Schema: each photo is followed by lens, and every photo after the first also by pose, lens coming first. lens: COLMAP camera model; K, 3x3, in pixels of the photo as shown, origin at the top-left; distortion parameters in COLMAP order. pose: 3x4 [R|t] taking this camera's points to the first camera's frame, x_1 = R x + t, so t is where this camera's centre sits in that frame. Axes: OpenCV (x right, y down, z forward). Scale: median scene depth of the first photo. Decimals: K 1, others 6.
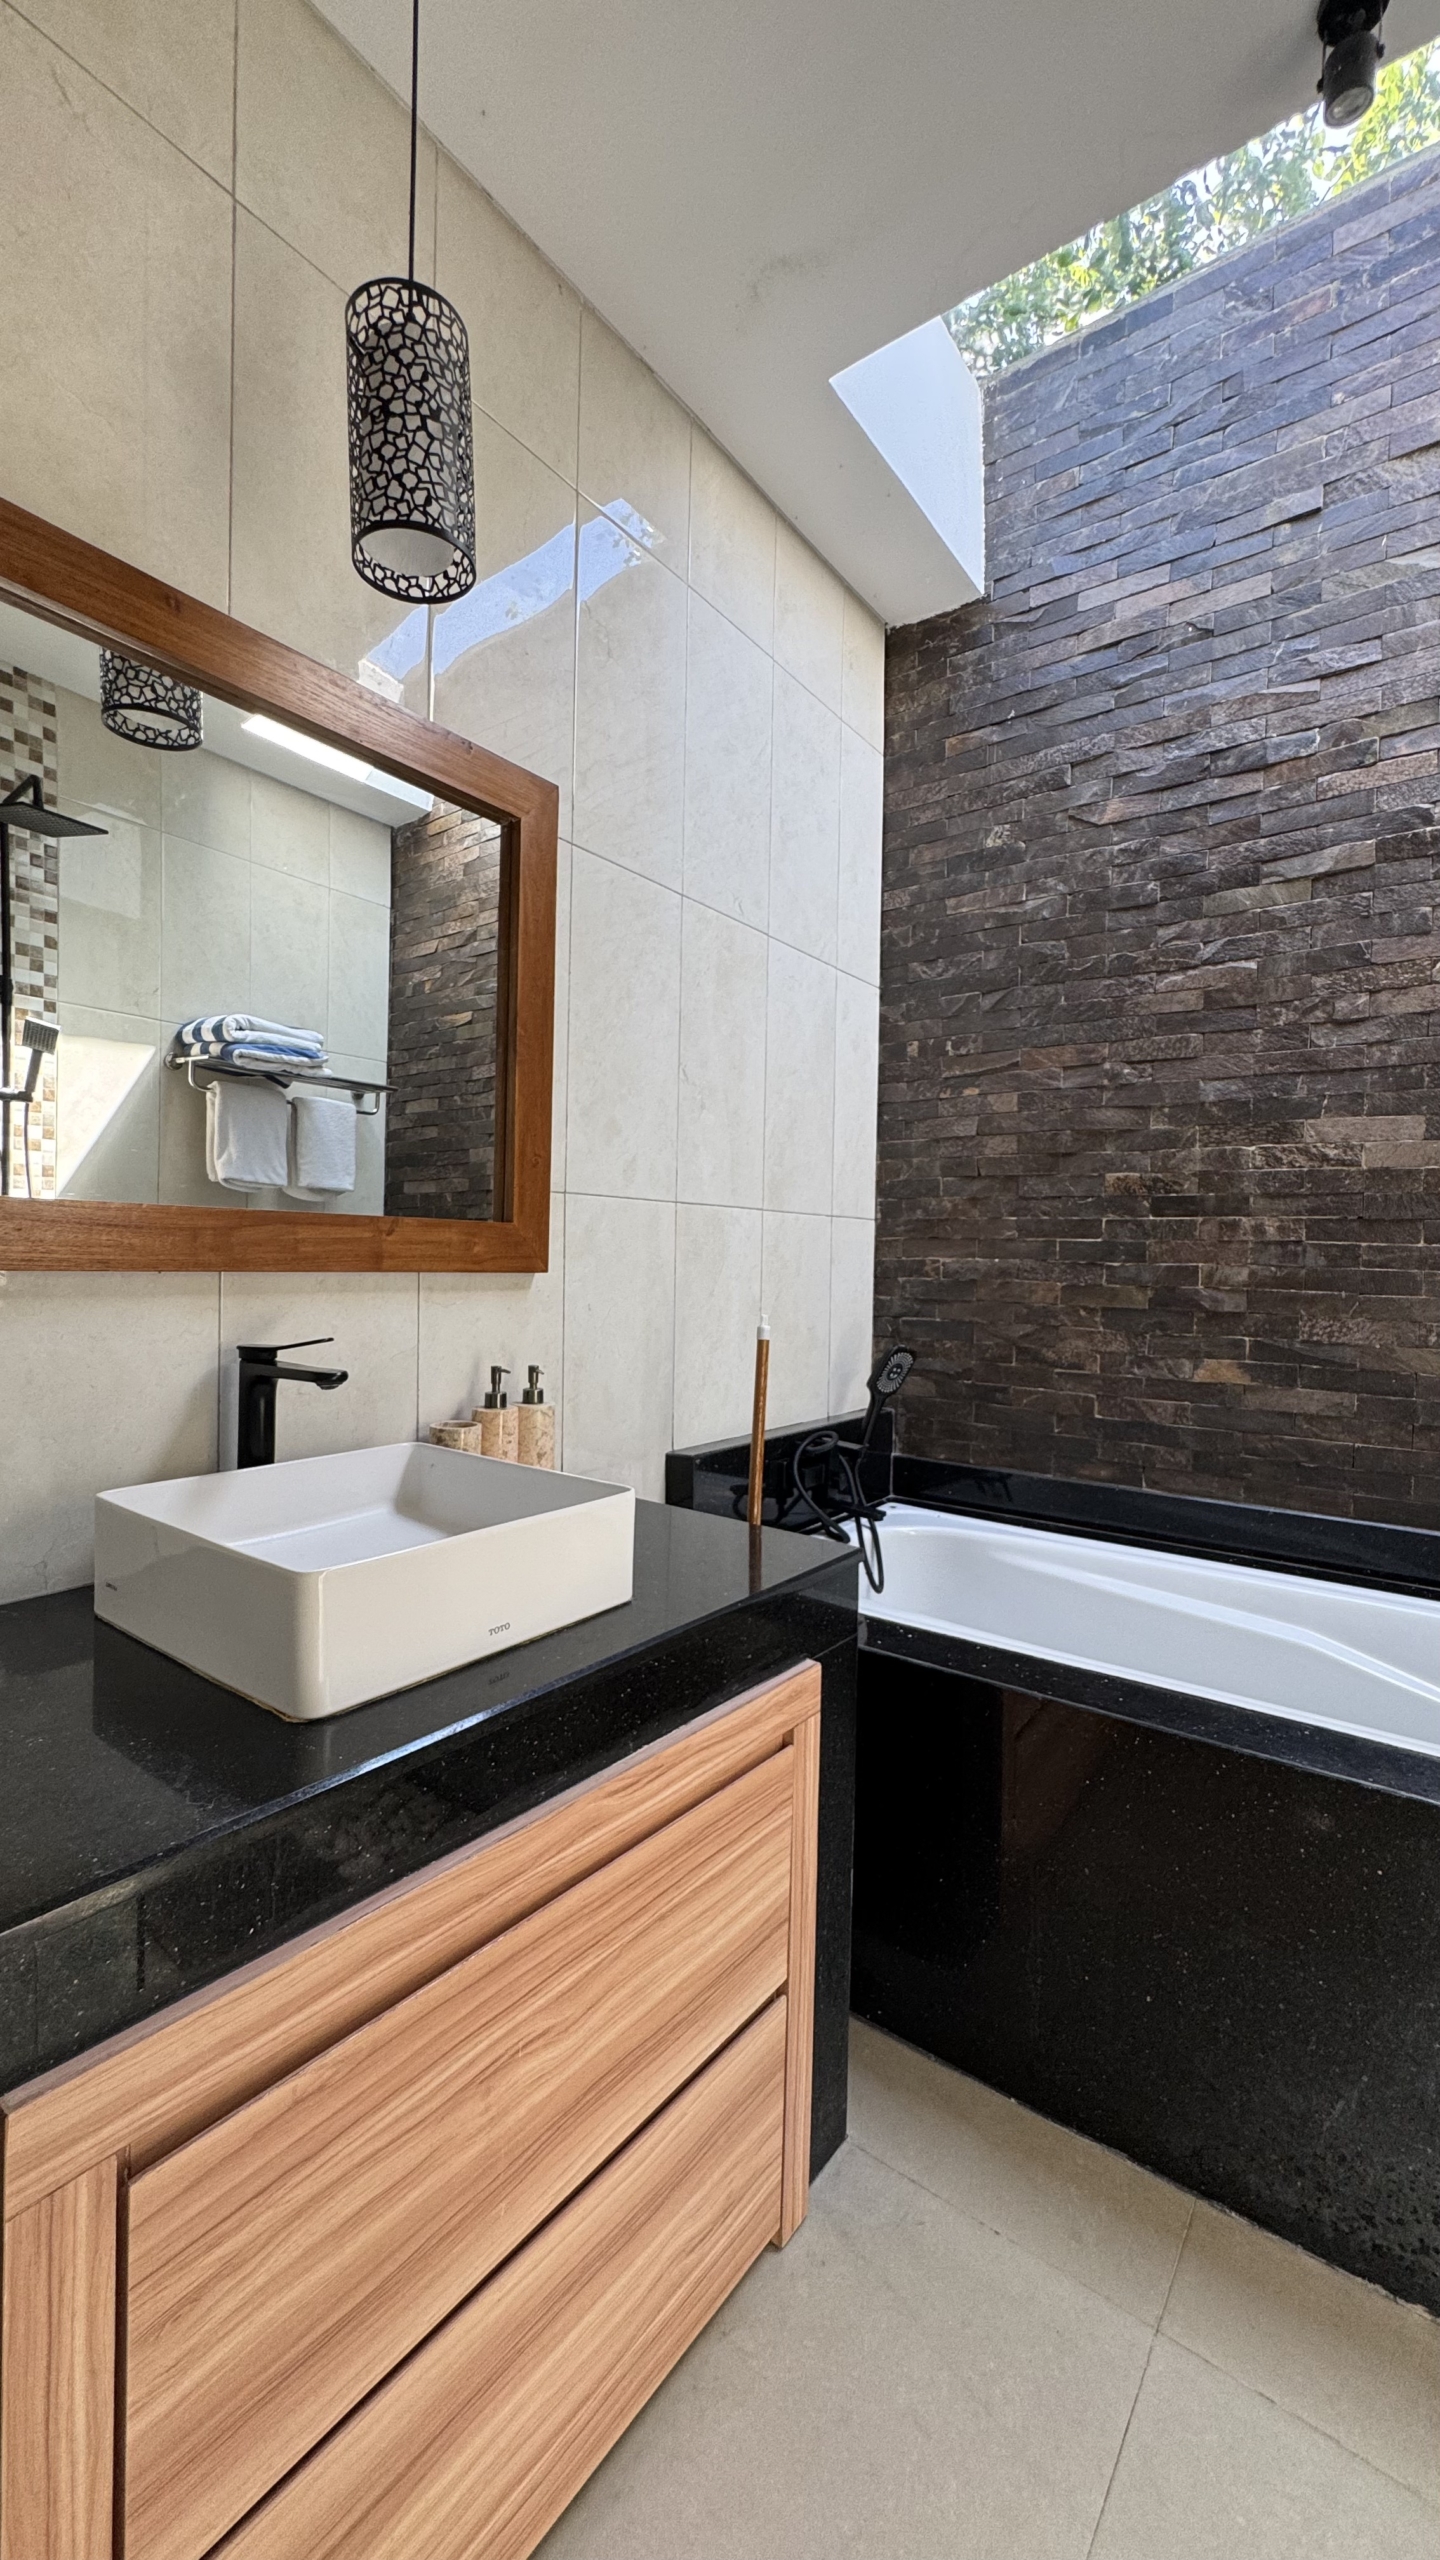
lens RADIAL K [[1029.9, 0, 727.0], [0, 1029.9, 1276.1], [0, 0, 1]] dist [-0.003076, -0.000140]
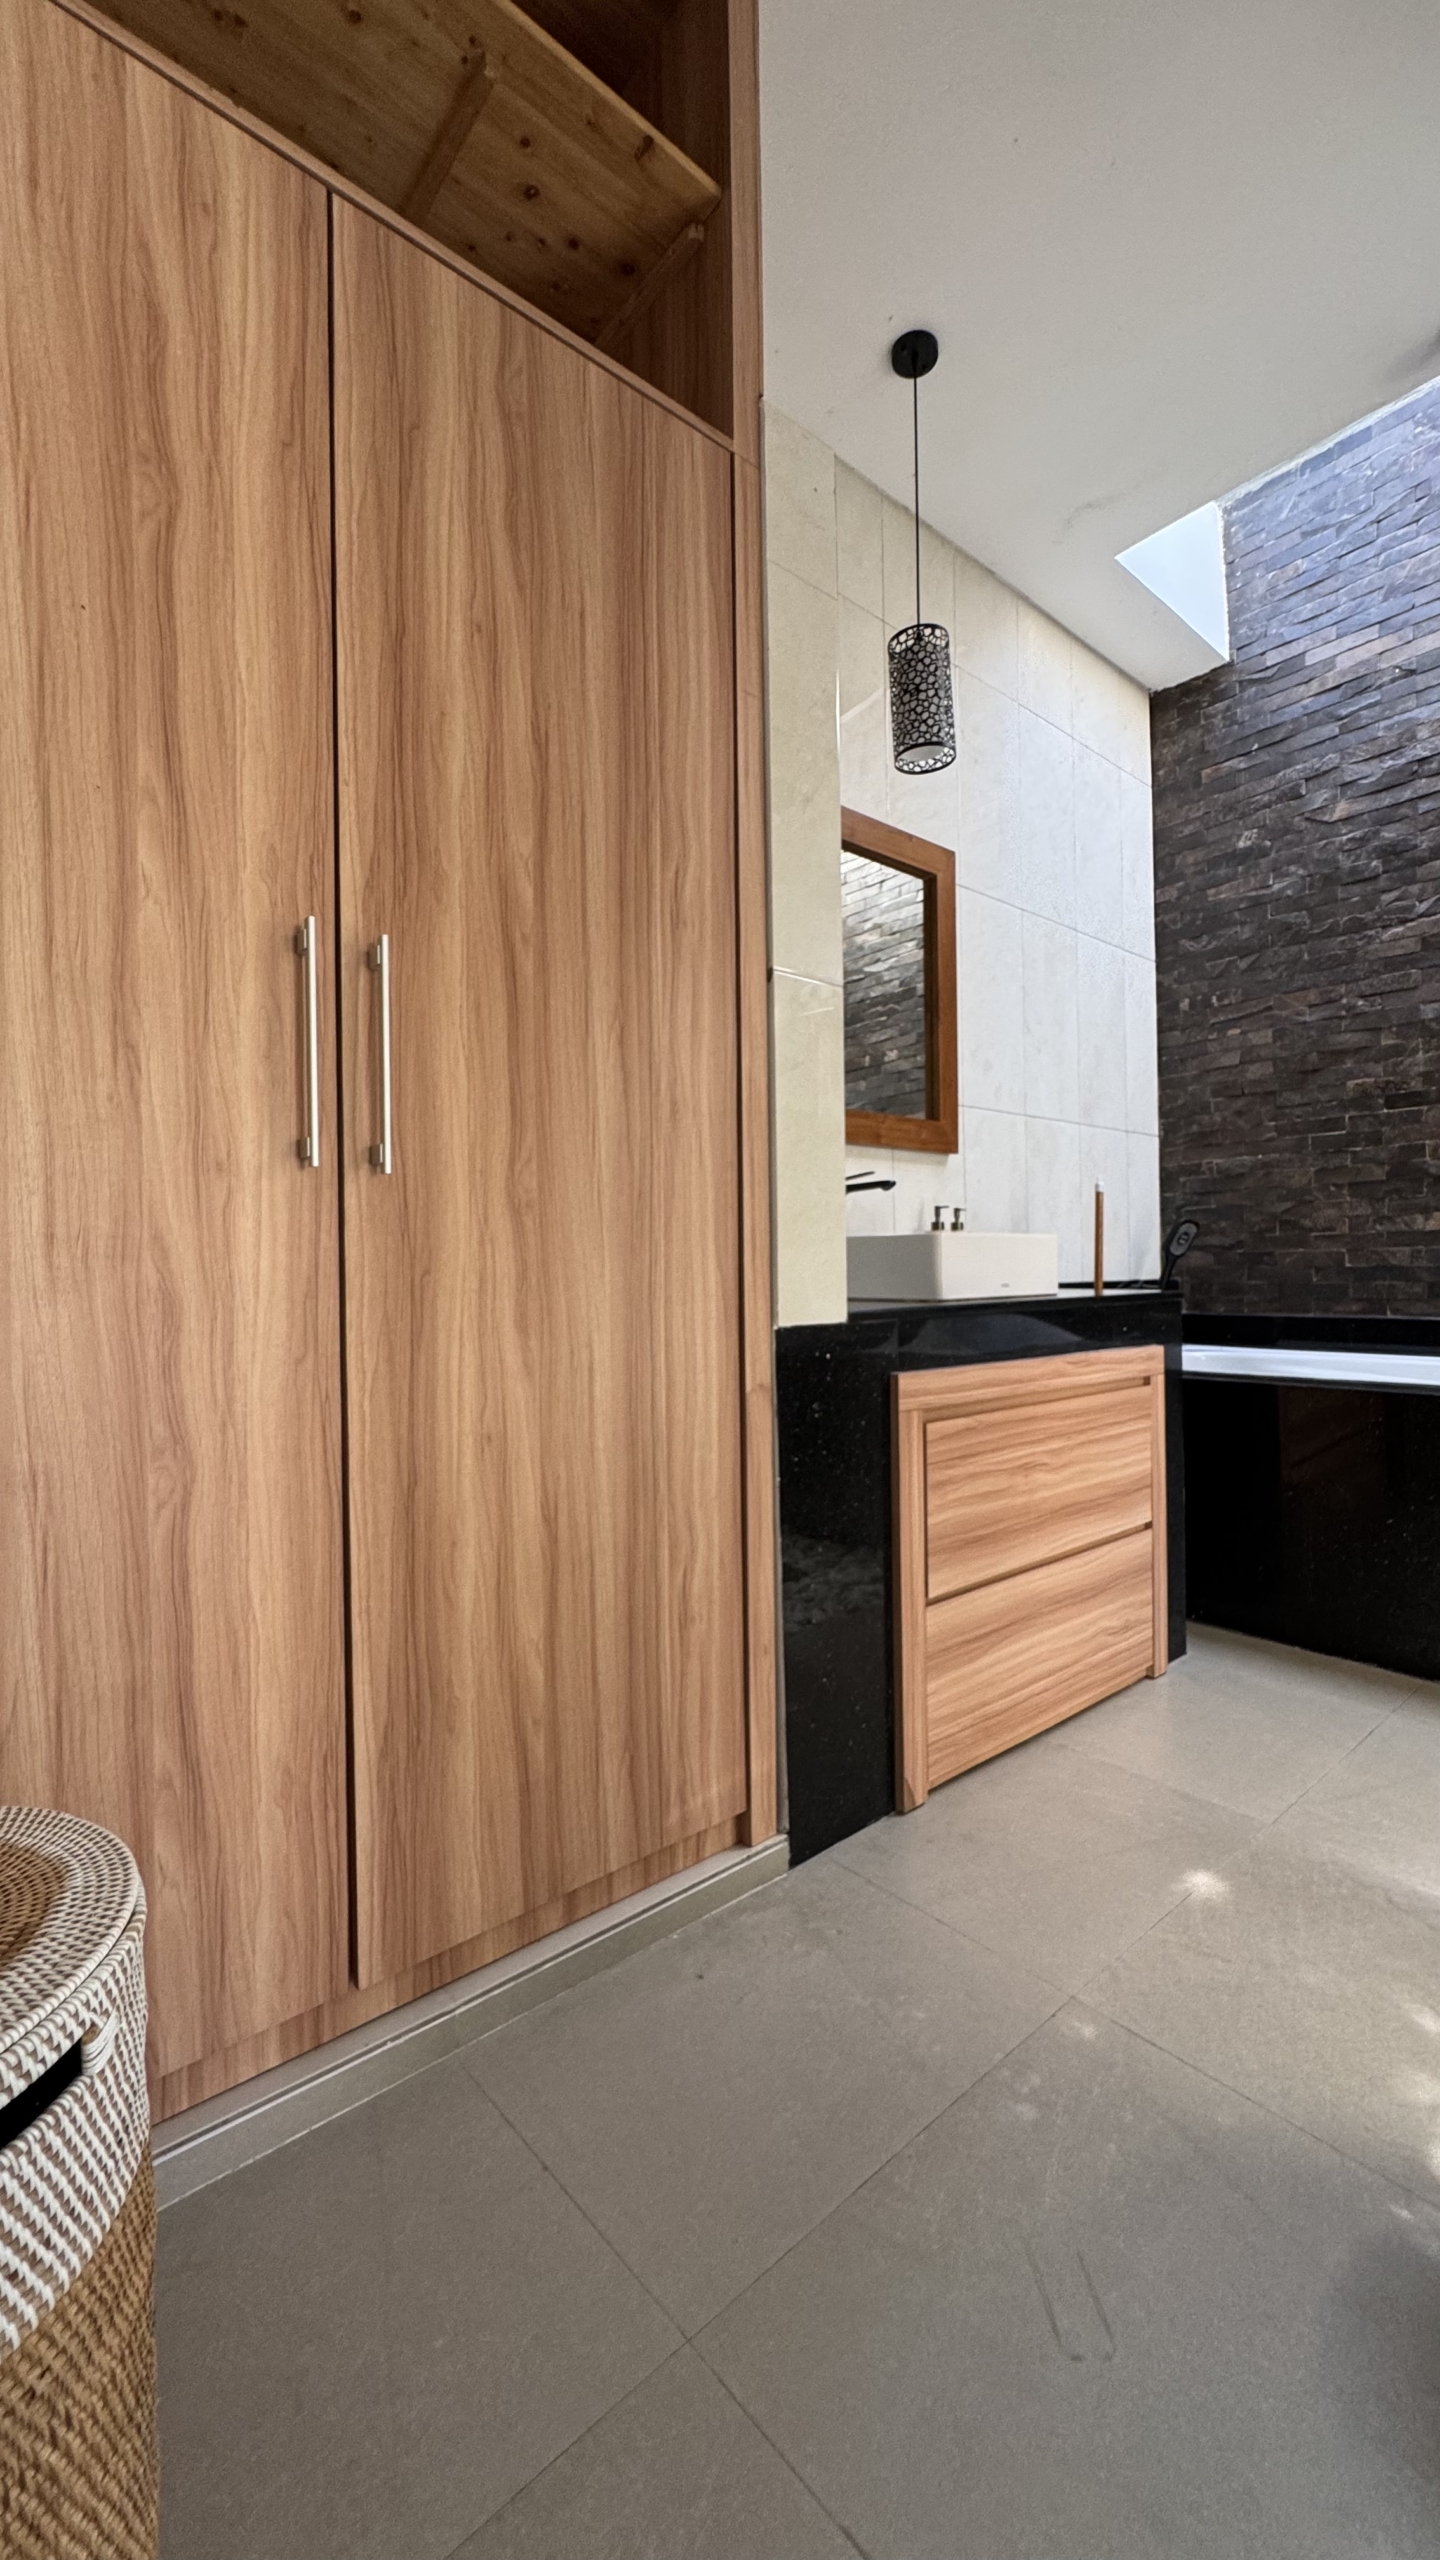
lens RADIAL K [[1029.9, 0, 727.0], [0, 1029.9, 1276.1], [0, 0, 1]] dist [-0.003076, -0.000140]
pose [[0.976178, -0.035971, -0.213970, -0.138114], [0.033177, 0.999311, -0.016636, 0.146678], [0.214421, 0.009141, 0.976699, -0.466455]]
